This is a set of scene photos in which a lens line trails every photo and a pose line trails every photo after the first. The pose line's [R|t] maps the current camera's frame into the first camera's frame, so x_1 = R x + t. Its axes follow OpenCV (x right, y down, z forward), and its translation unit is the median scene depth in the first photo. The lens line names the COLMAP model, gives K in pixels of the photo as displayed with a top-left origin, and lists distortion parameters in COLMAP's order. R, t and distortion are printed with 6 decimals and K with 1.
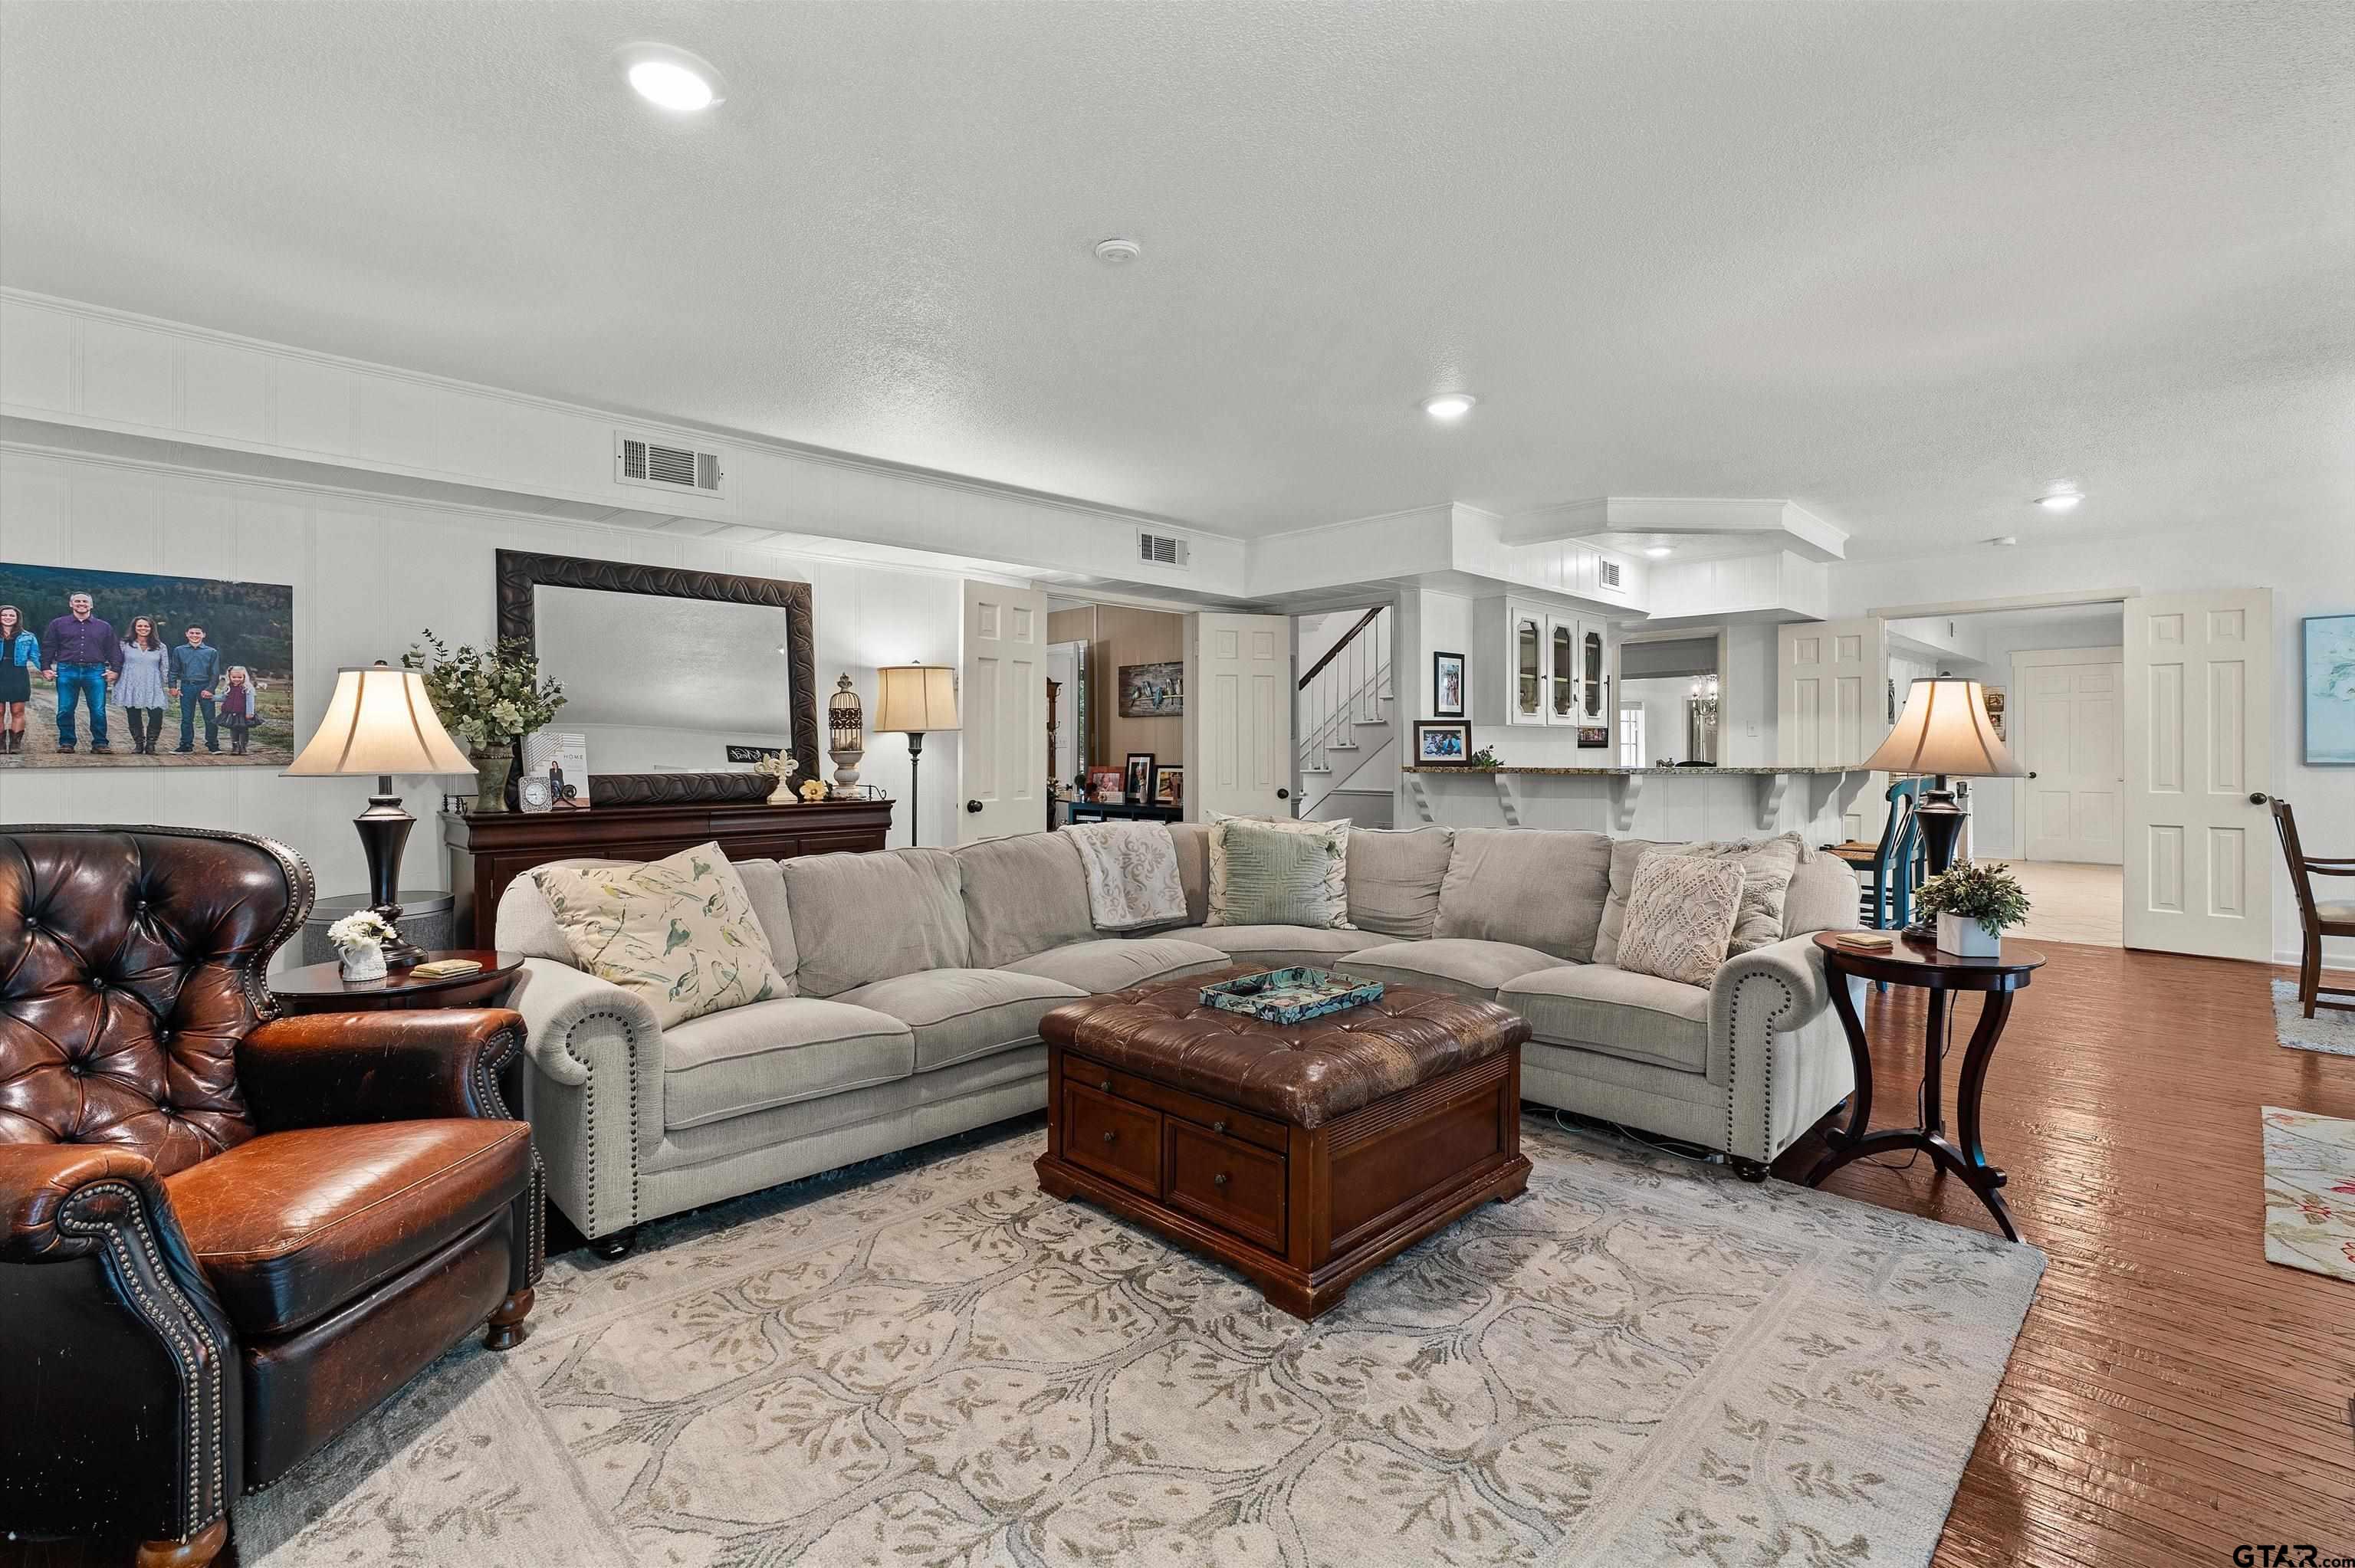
lens RADIAL K [[1044.3, 0, 1194.0], [0, 1044.3, 763.4], [0, 0, 1]] dist [-0.004617, -0.000284]
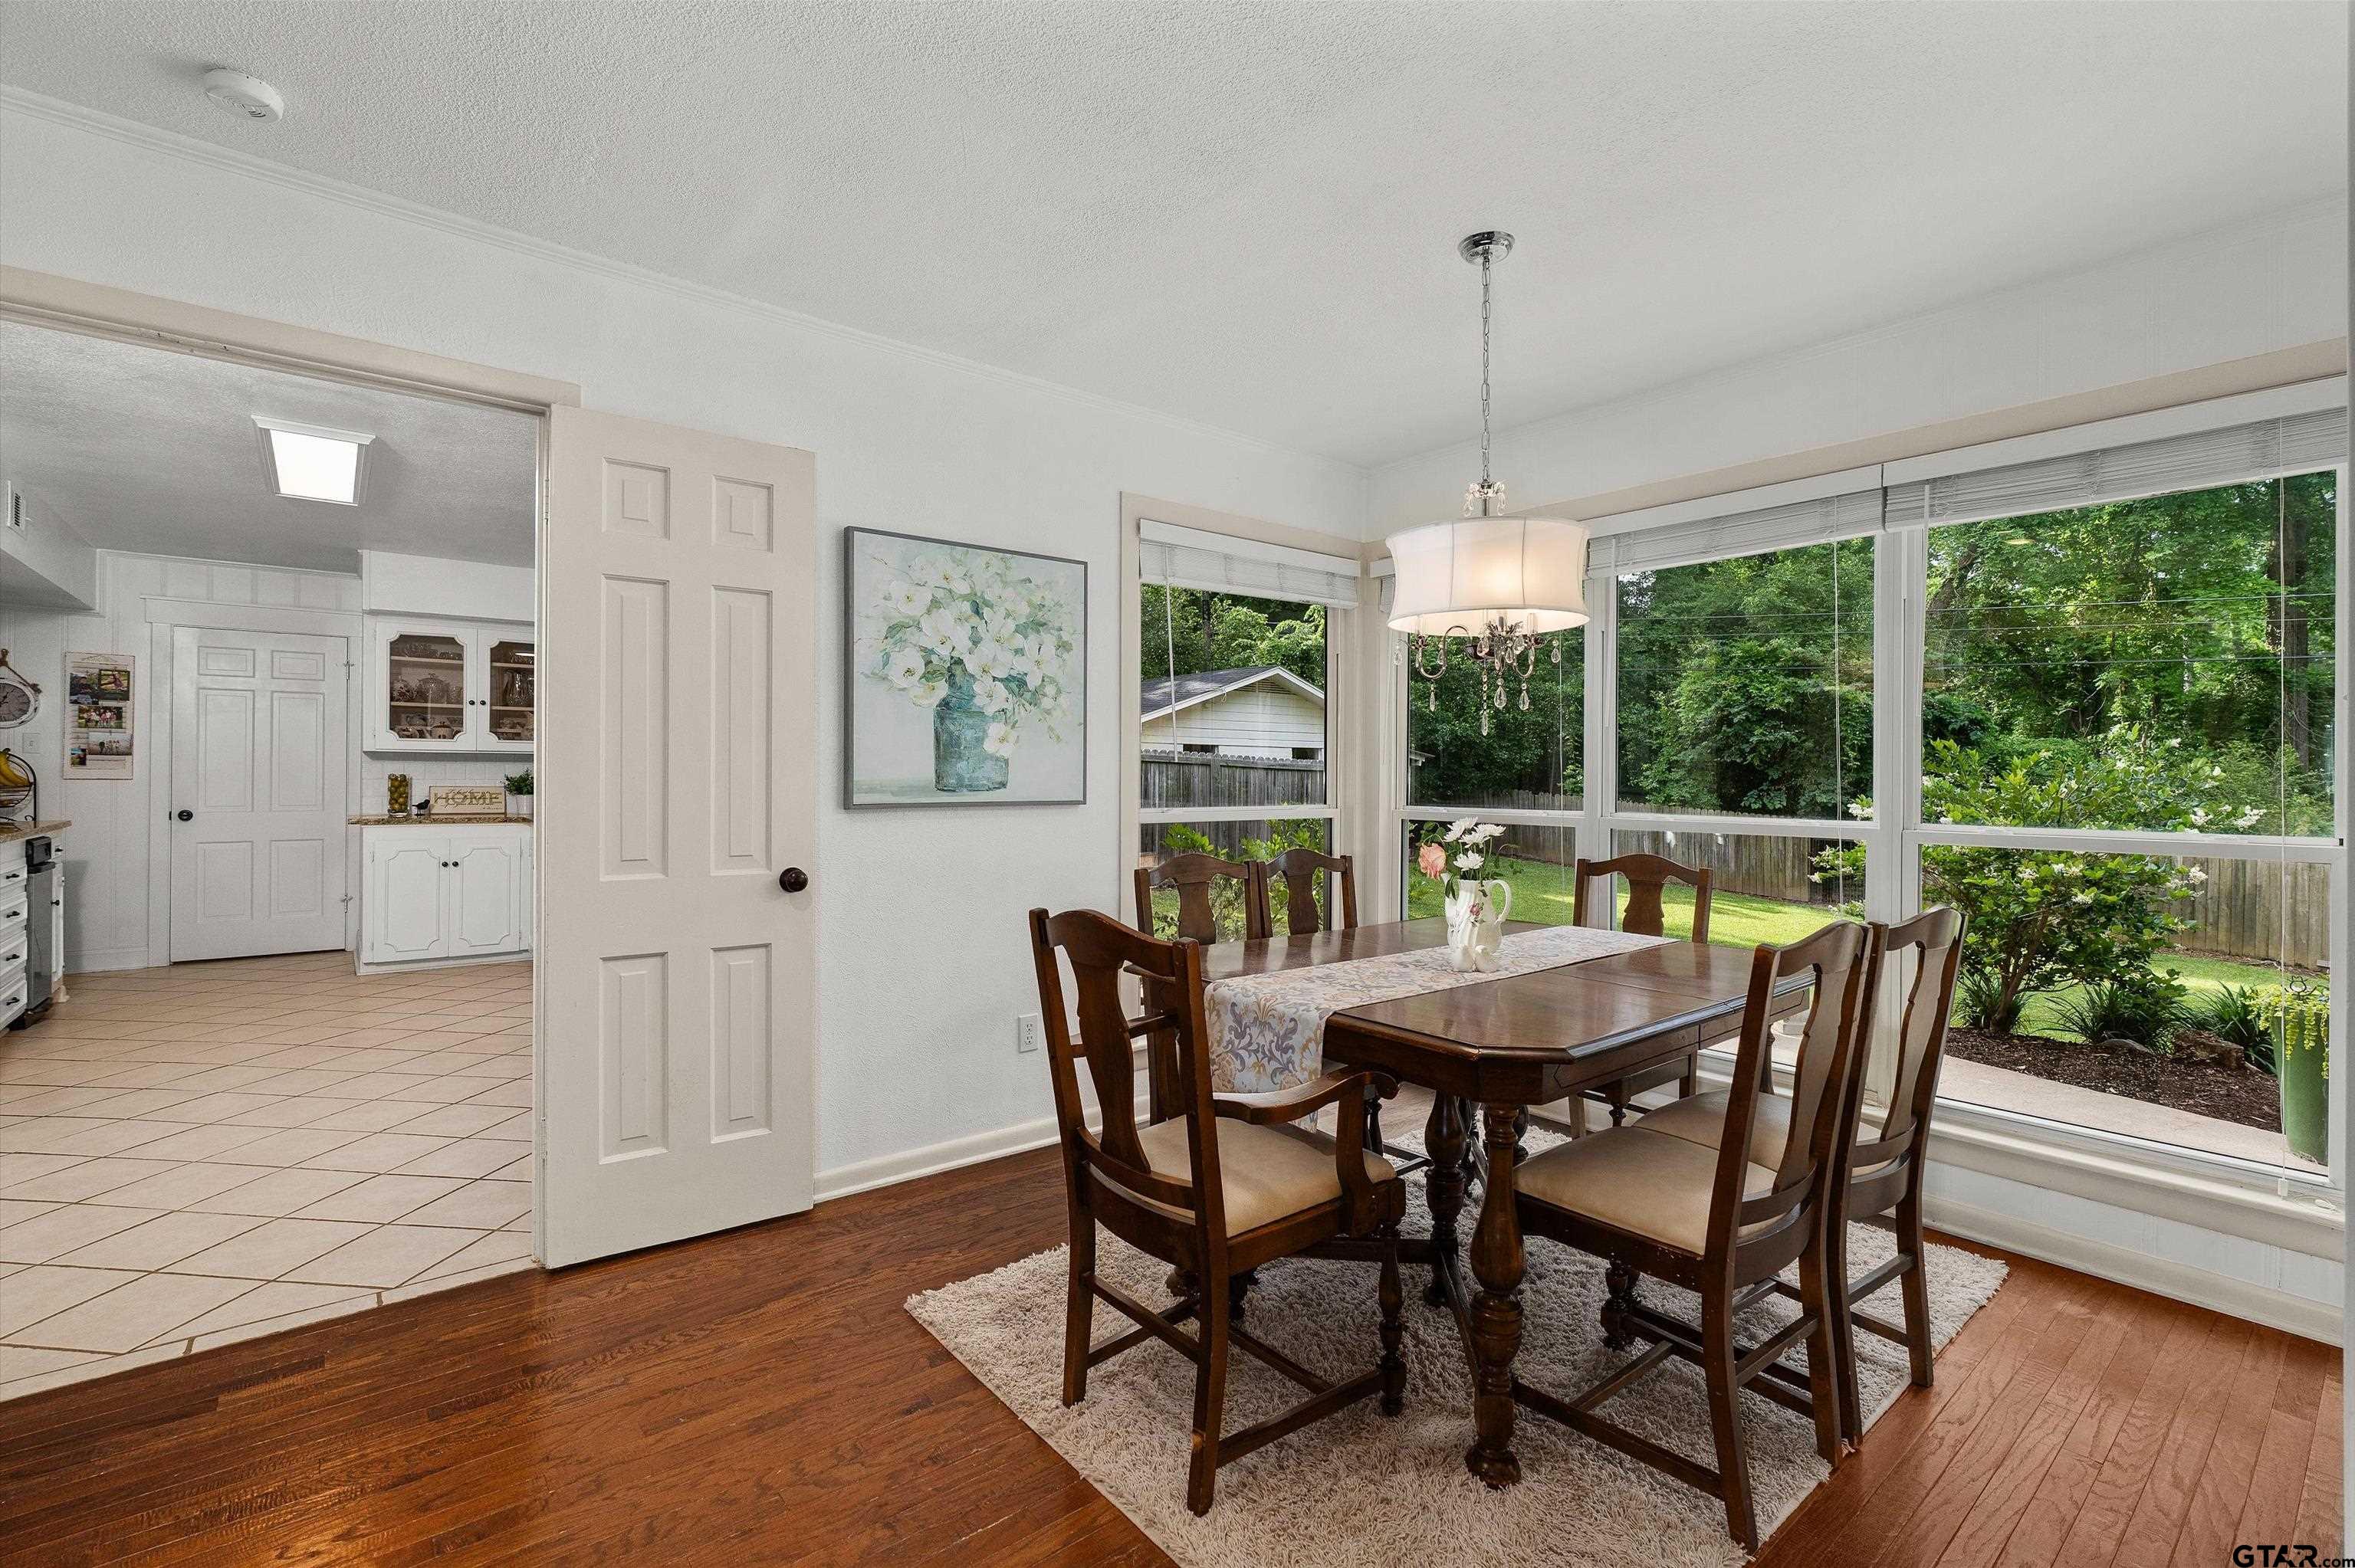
lens RADIAL K [[1044.3, 0, 1175.2], [0, 1044.3, 772.8], [0, 0, 1]] dist [-0.004617, -0.000284]
pose [[0.097660, 0.002882, 0.995216, 0.310931], [0.005108, 0.999981, -0.003397, -0.007755], [-0.995207, 0.005415, 0.097644, 0.433123]]
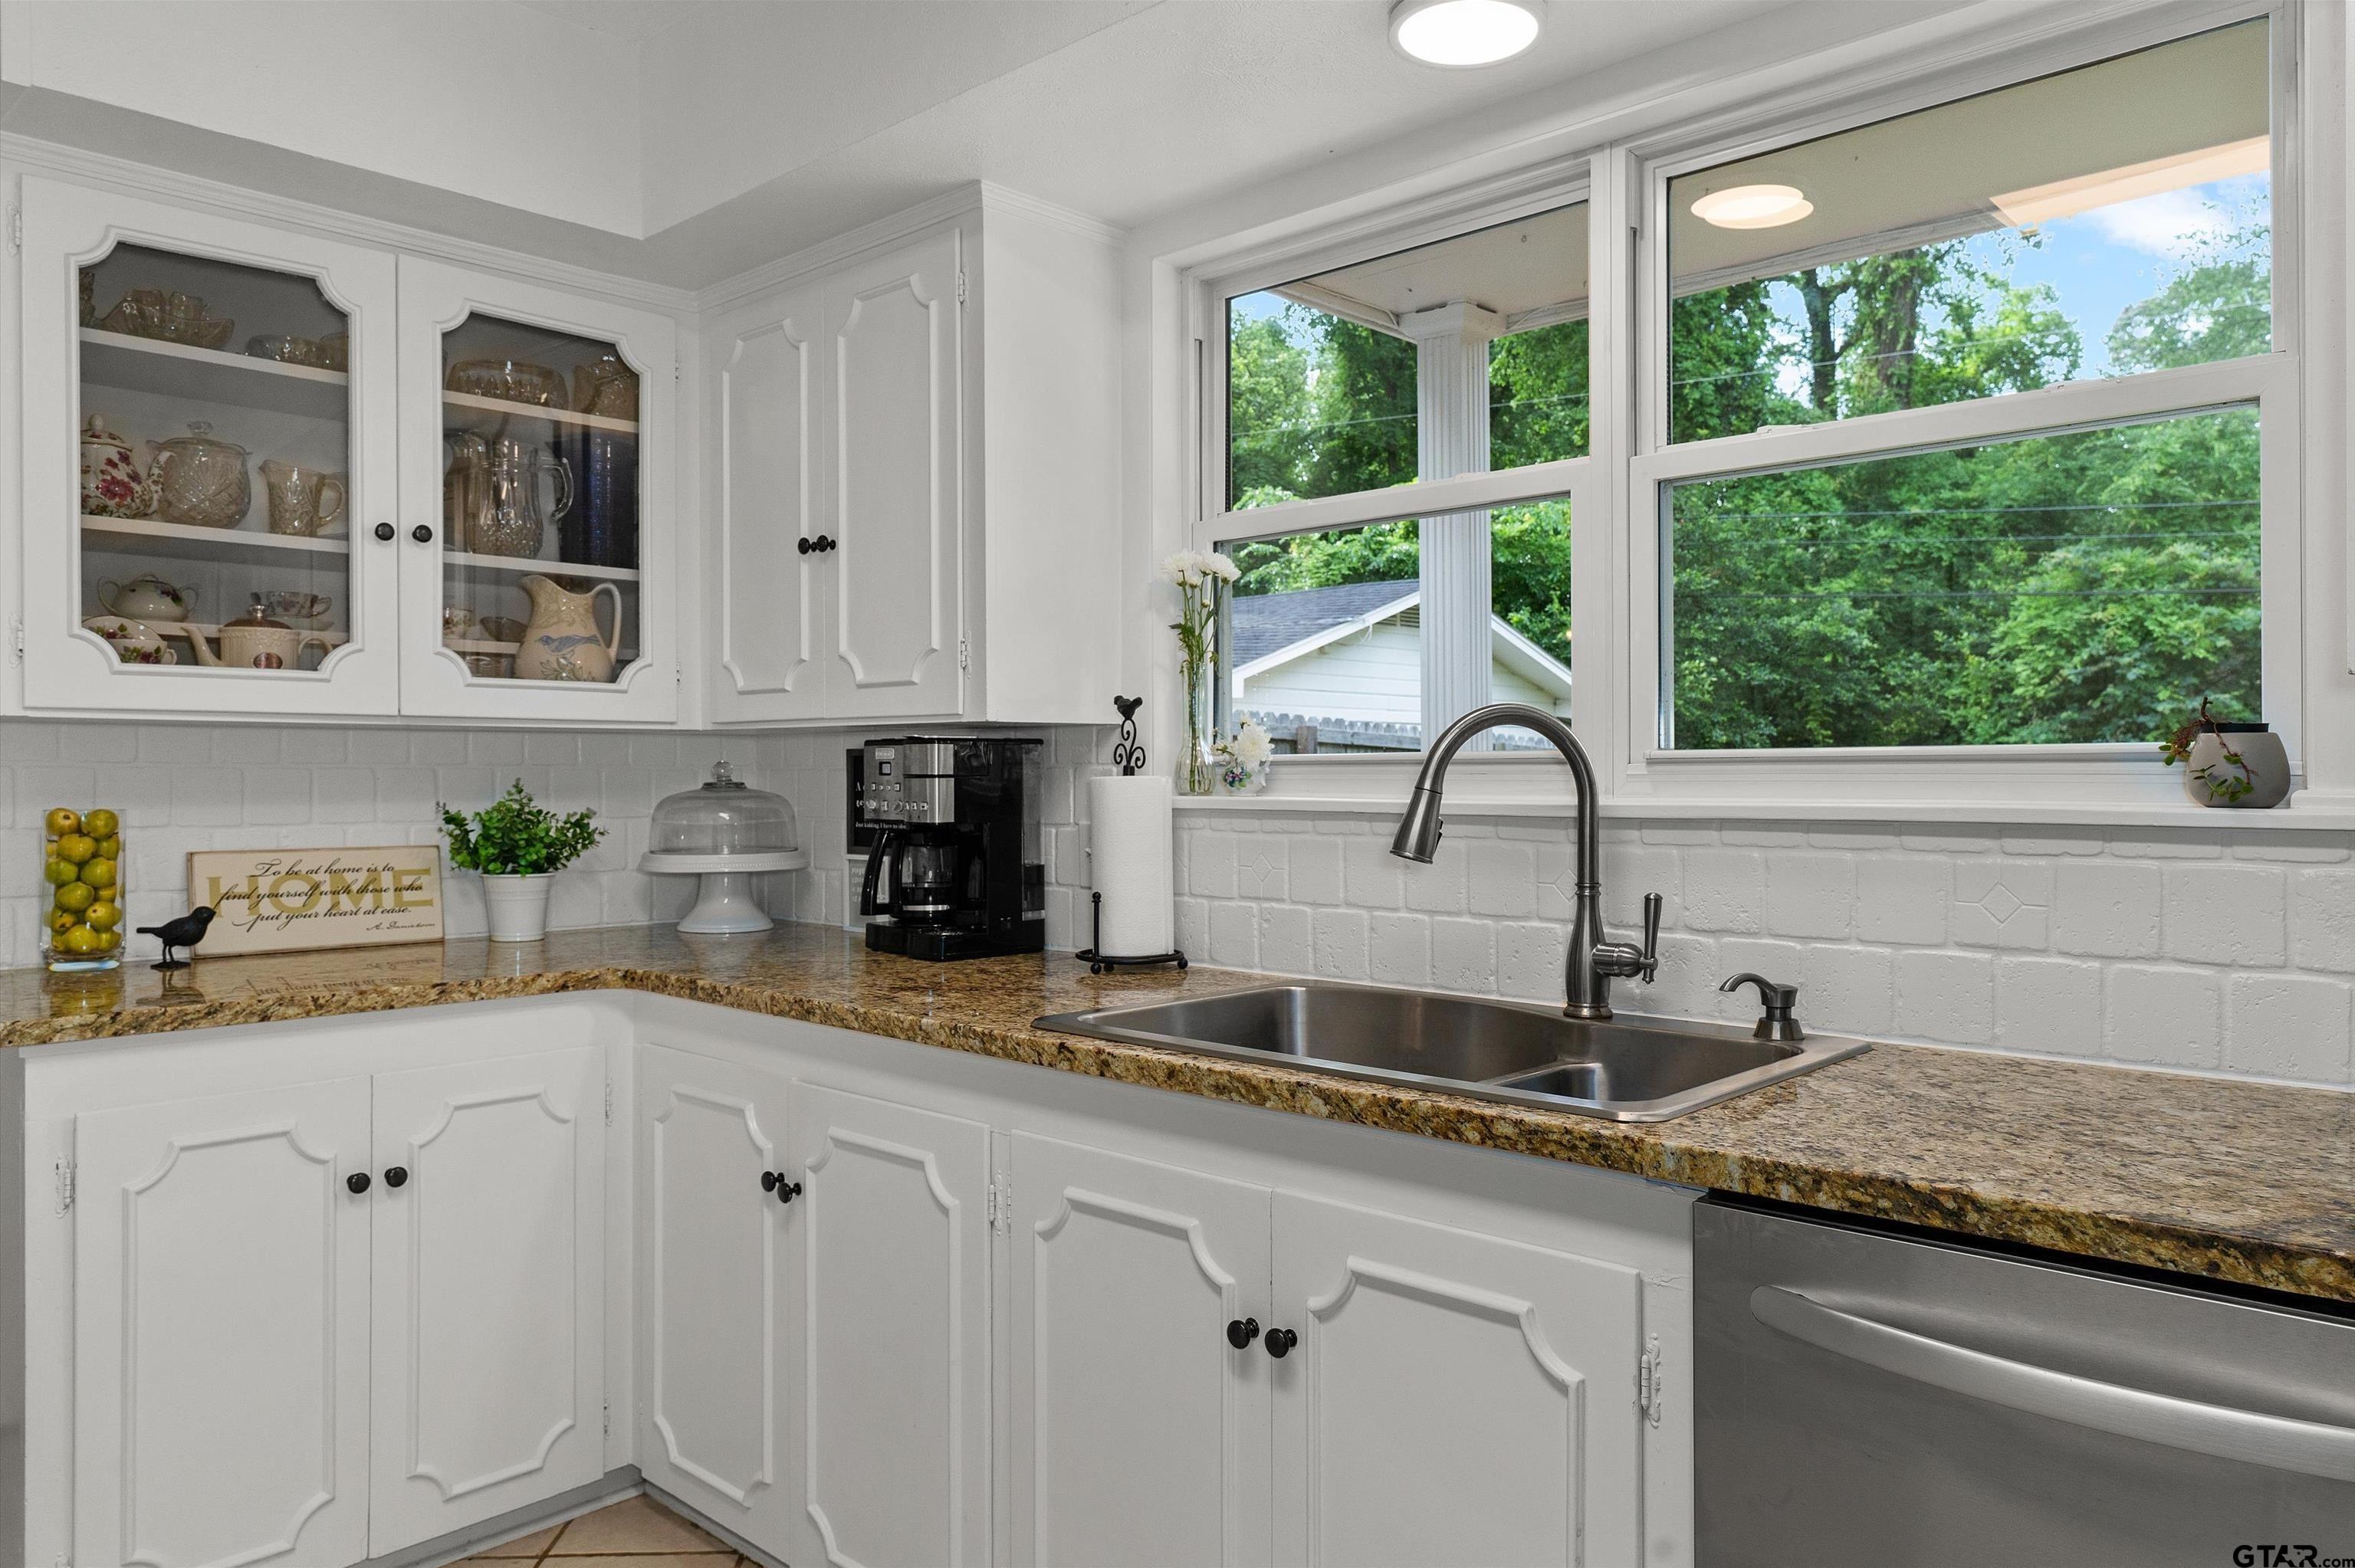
lens RADIAL K [[1609.8, 0, 1177.9], [0, 1609.8, 774.3], [0, 0, 1]] dist [0.002834, -0.000293]
pose [[-0.039999, 0.002581, 0.999196, 0.429585], [0.017414, 0.999847, -0.001886, -0.009890], [-0.999048, 0.017324, -0.040038, 0.568062]]
